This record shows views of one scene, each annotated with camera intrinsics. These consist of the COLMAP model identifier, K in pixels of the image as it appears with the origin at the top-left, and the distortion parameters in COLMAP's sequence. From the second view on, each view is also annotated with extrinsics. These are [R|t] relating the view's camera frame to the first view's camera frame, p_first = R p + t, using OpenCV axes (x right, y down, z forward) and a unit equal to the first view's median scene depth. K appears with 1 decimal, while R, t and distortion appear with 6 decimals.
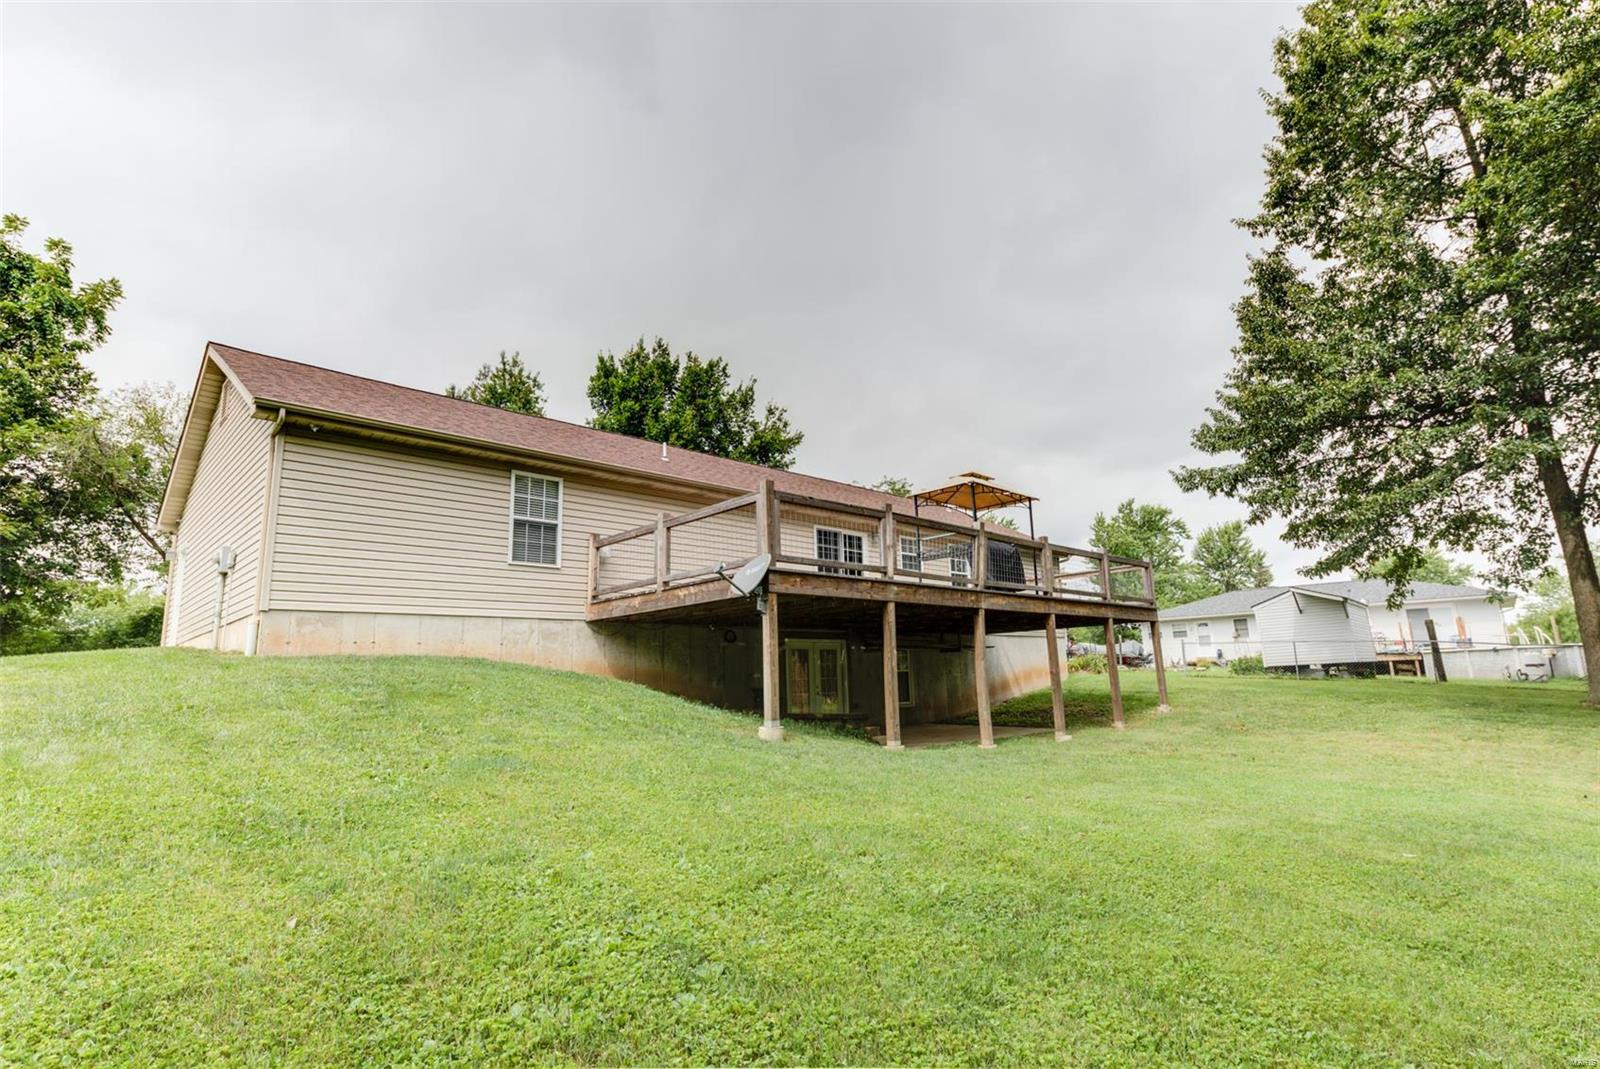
lens RADIAL K [[789.8, 0, 800.0], [0, 789.8, 534.5], [0, 0, 1]] dist [0.056091, -0.000082]
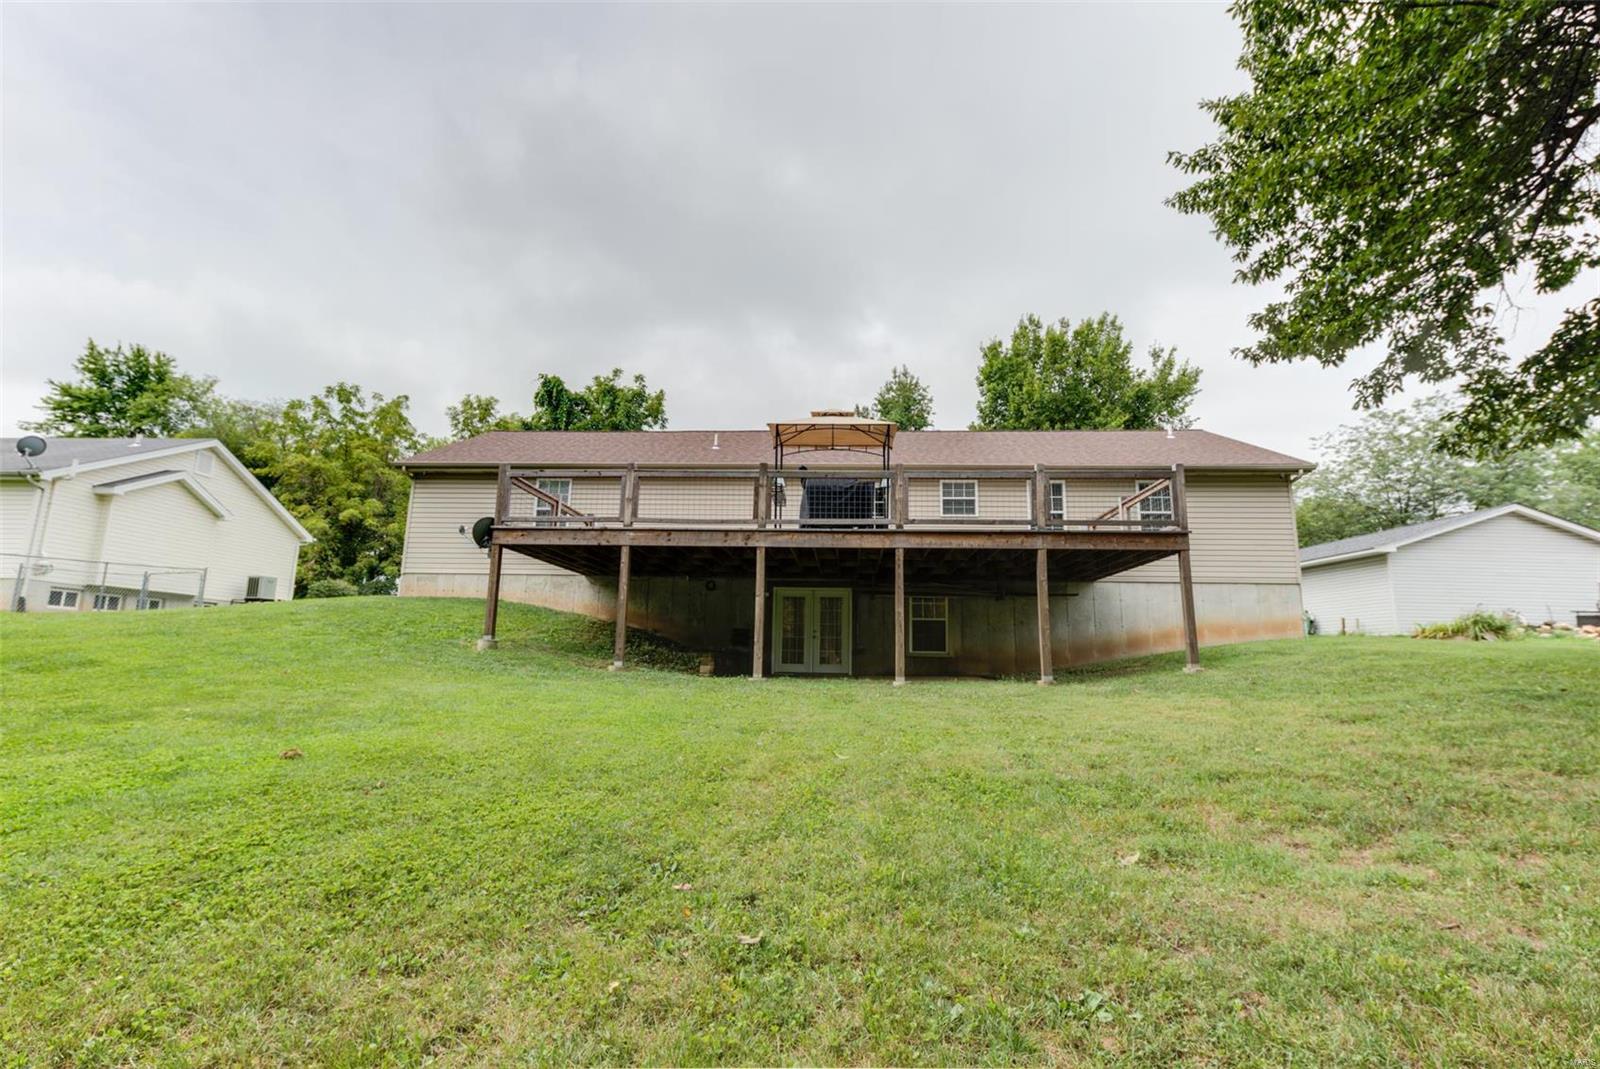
lens RADIAL K [[739.3, 0, 800.0], [0, 739.3, 534.5], [0, 0, 1]] dist [0.010769, -0.000003]
pose [[0.687388, -0.084320, -0.721379, 0.733558], [0.096399, 0.995042, -0.024451, 0.080478], [0.719865, -0.052733, 0.692108, 0.277723]]
